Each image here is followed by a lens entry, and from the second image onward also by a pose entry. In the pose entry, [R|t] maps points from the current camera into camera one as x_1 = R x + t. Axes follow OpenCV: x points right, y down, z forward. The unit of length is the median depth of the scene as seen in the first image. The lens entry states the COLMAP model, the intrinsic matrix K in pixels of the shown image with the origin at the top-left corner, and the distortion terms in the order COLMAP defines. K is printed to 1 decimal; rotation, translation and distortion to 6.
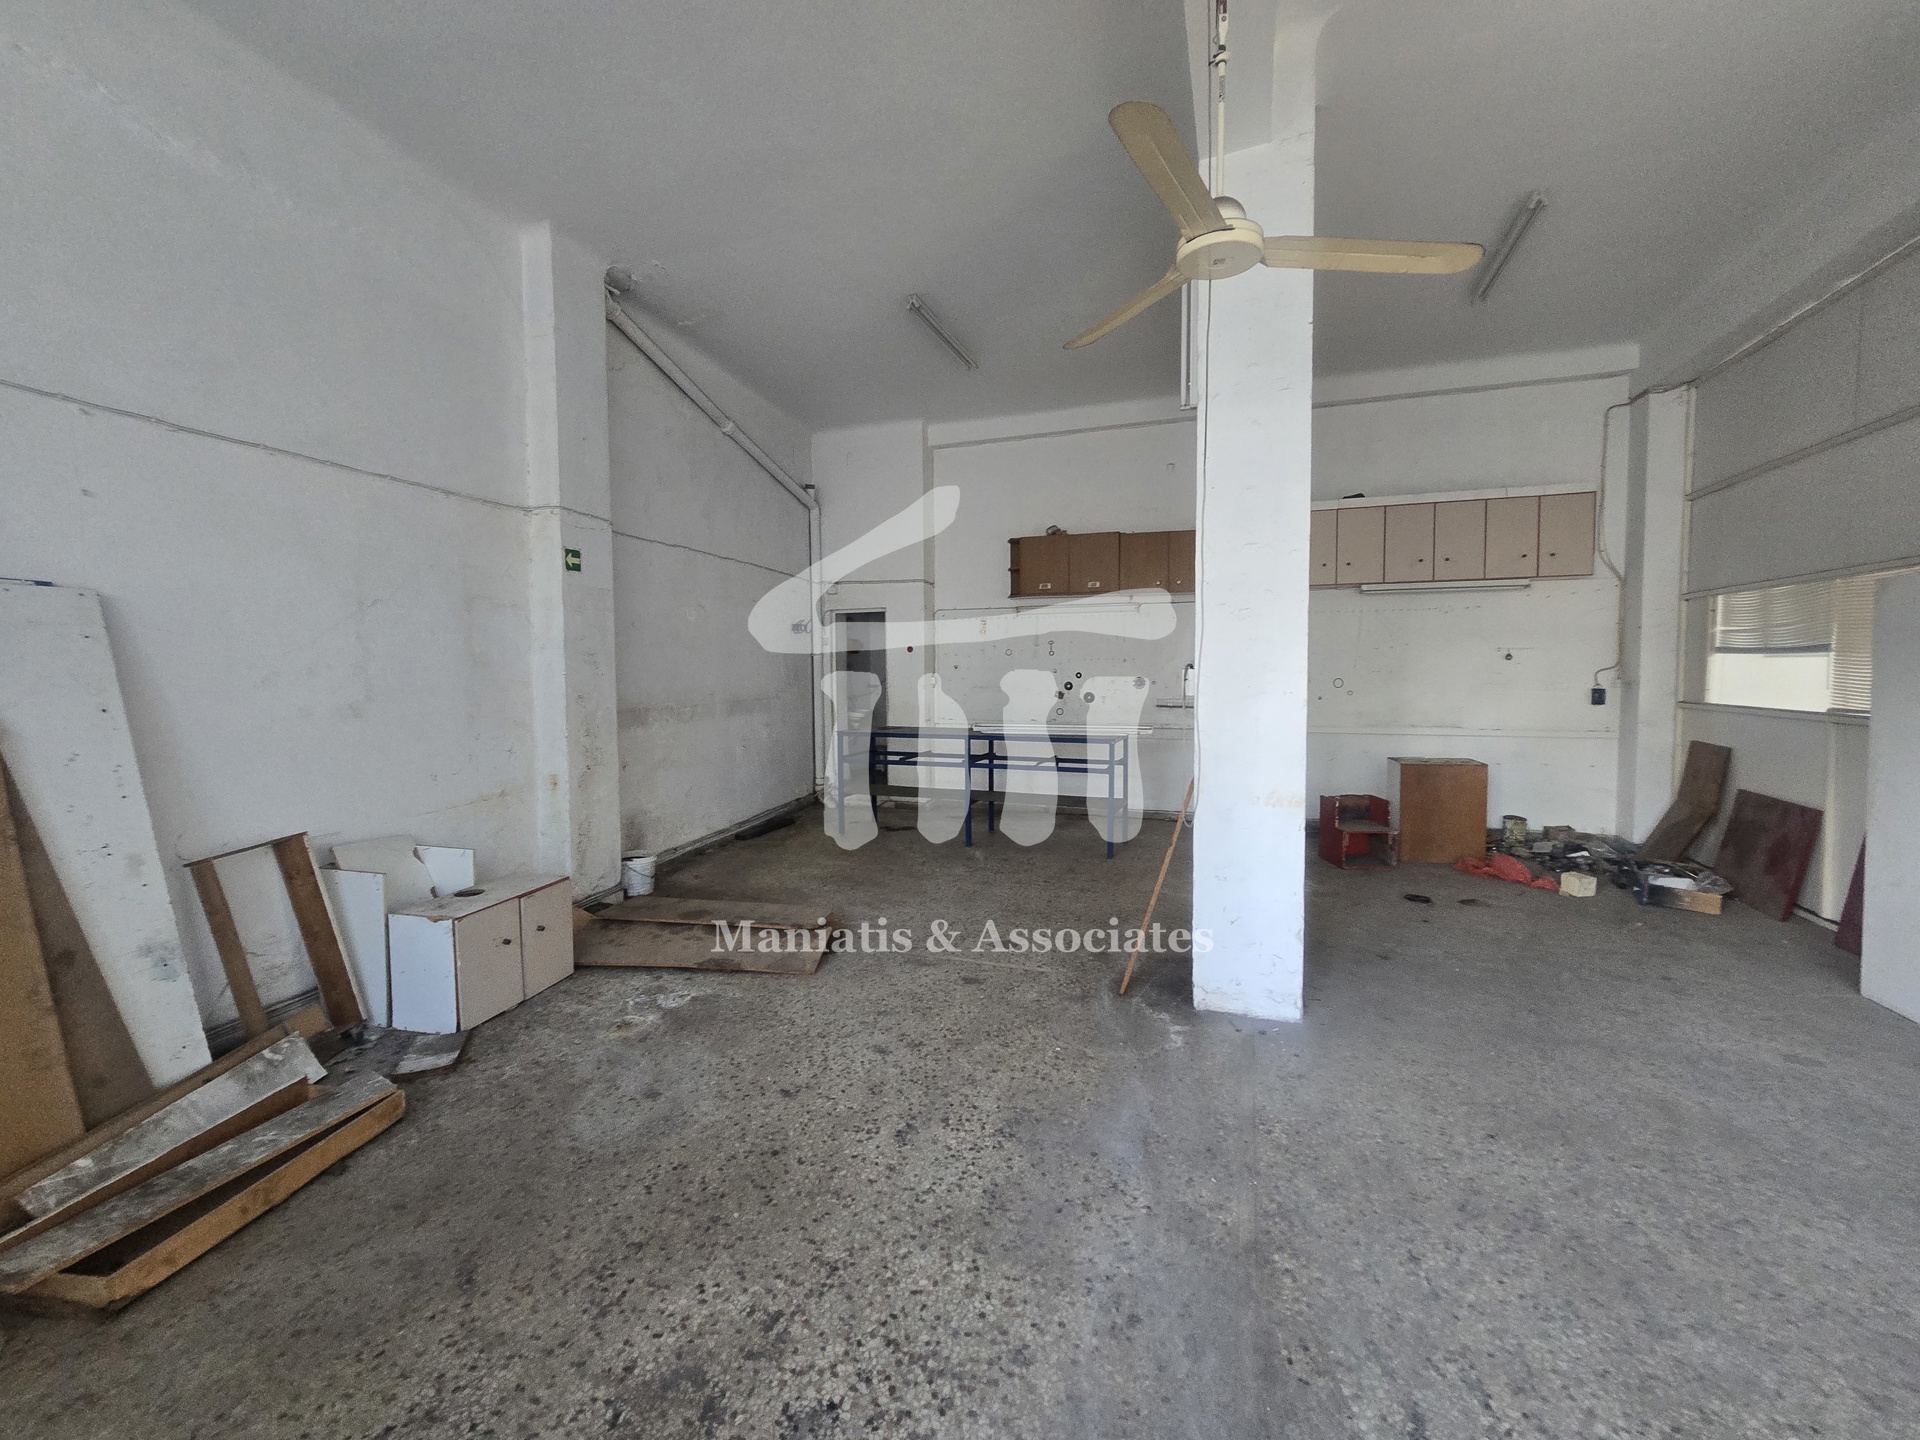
lens RADIAL K [[777.3, 0, 969.3], [0, 777.3, 707.5], [0, 0, 1]] dist [-0.011118, 0.001277]
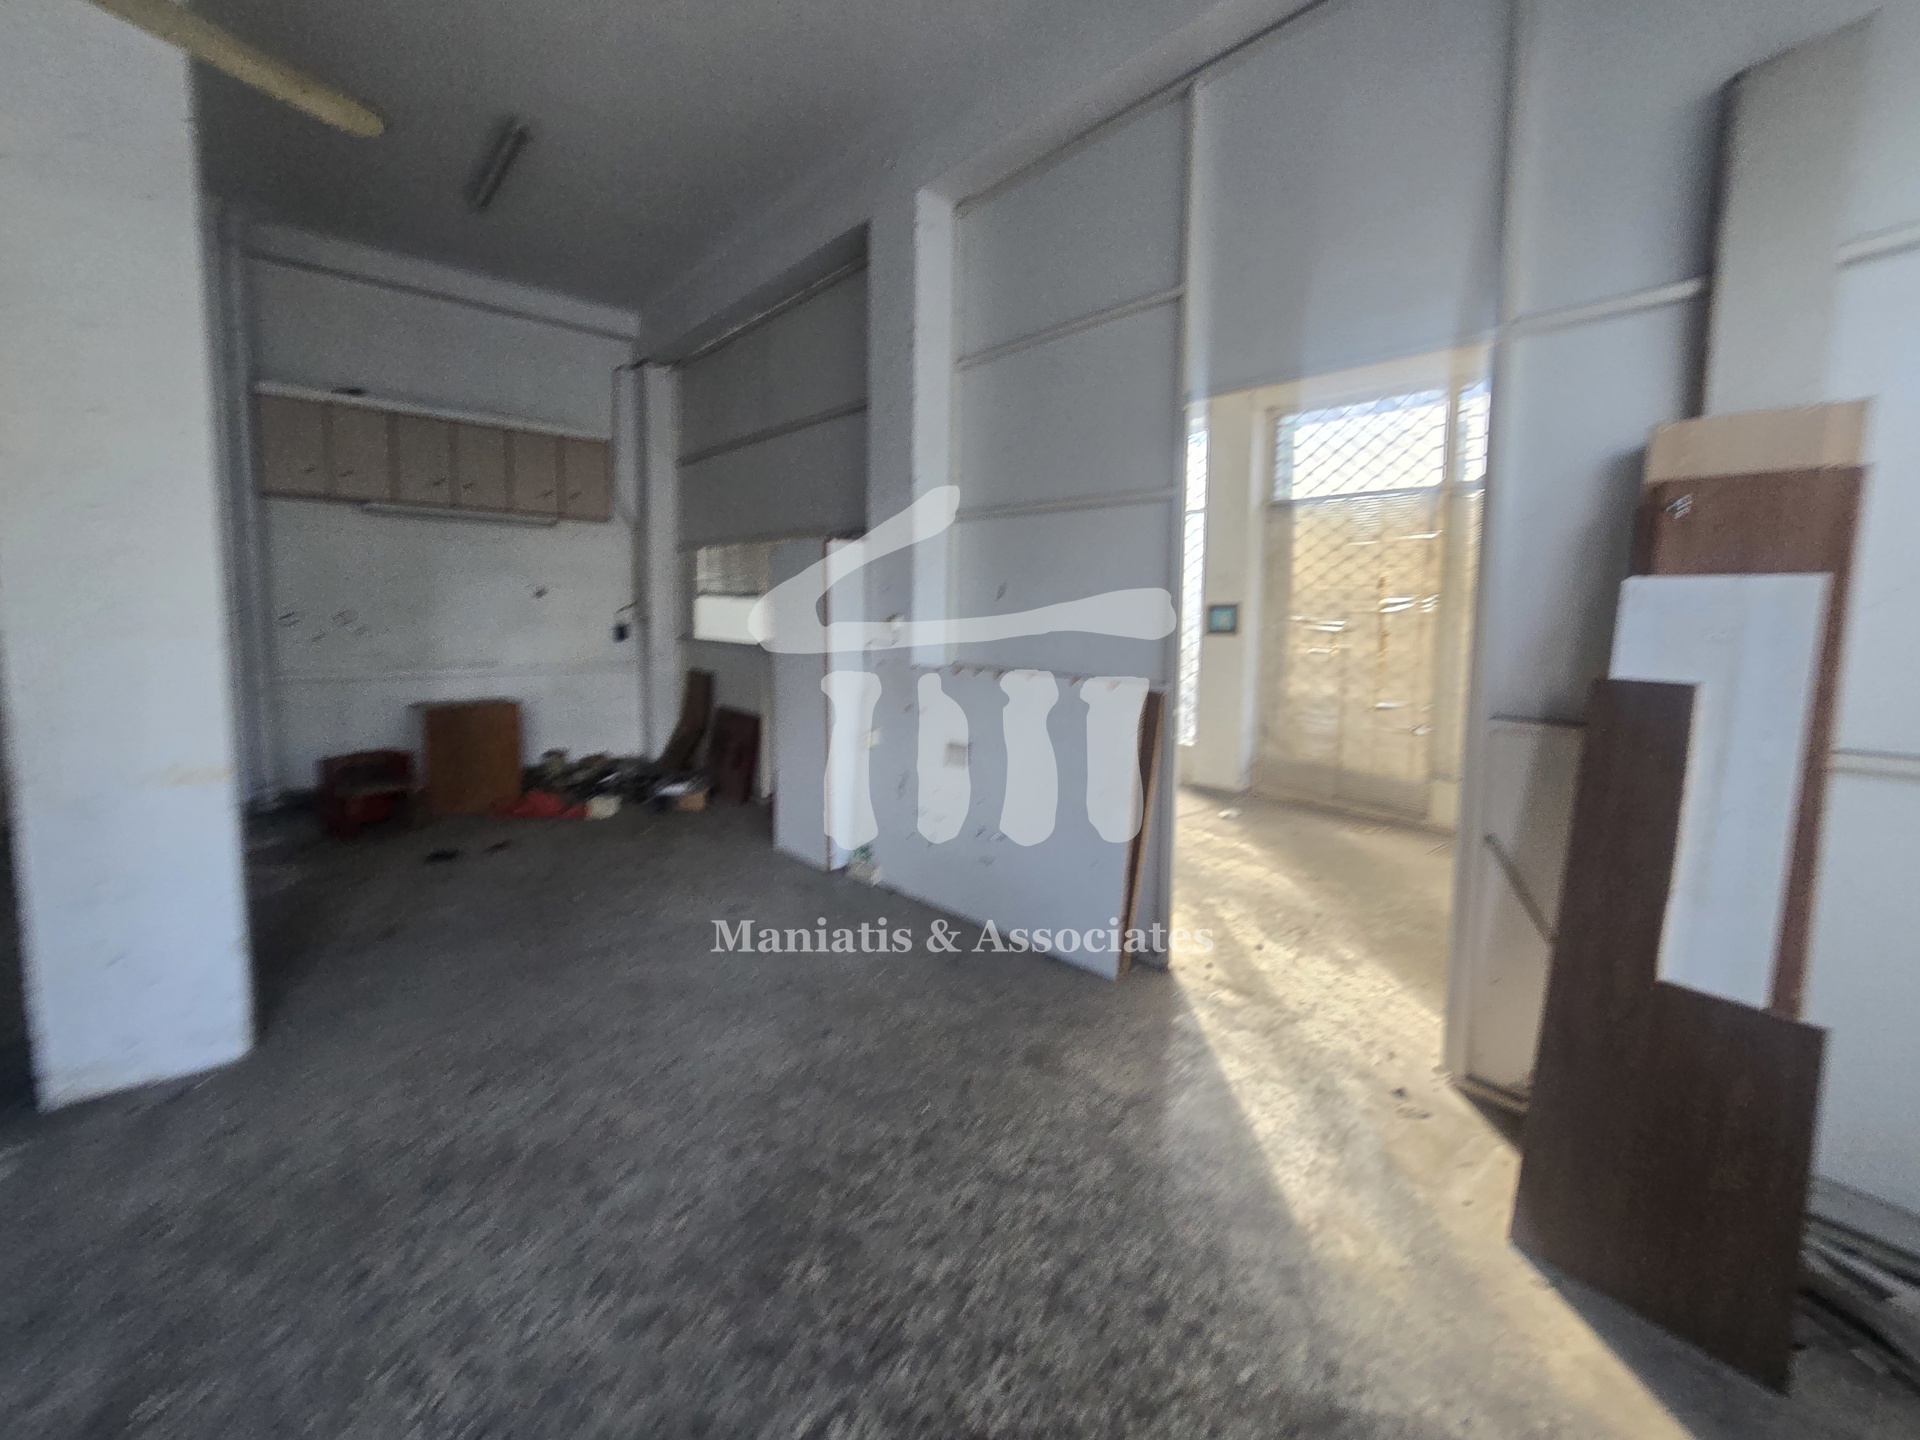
lens RADIAL K [[785.0, 0, 1037.4], [0, 785.0, 677.1], [0, 0, 1]] dist [-0.000293, -0.003593]
pose [[0.460540, -0.058582, 0.885704, 0.125570], [0.022077, 0.998267, 0.054548, 0.002359], [-0.887365, -0.005568, 0.461035, -0.055285]]
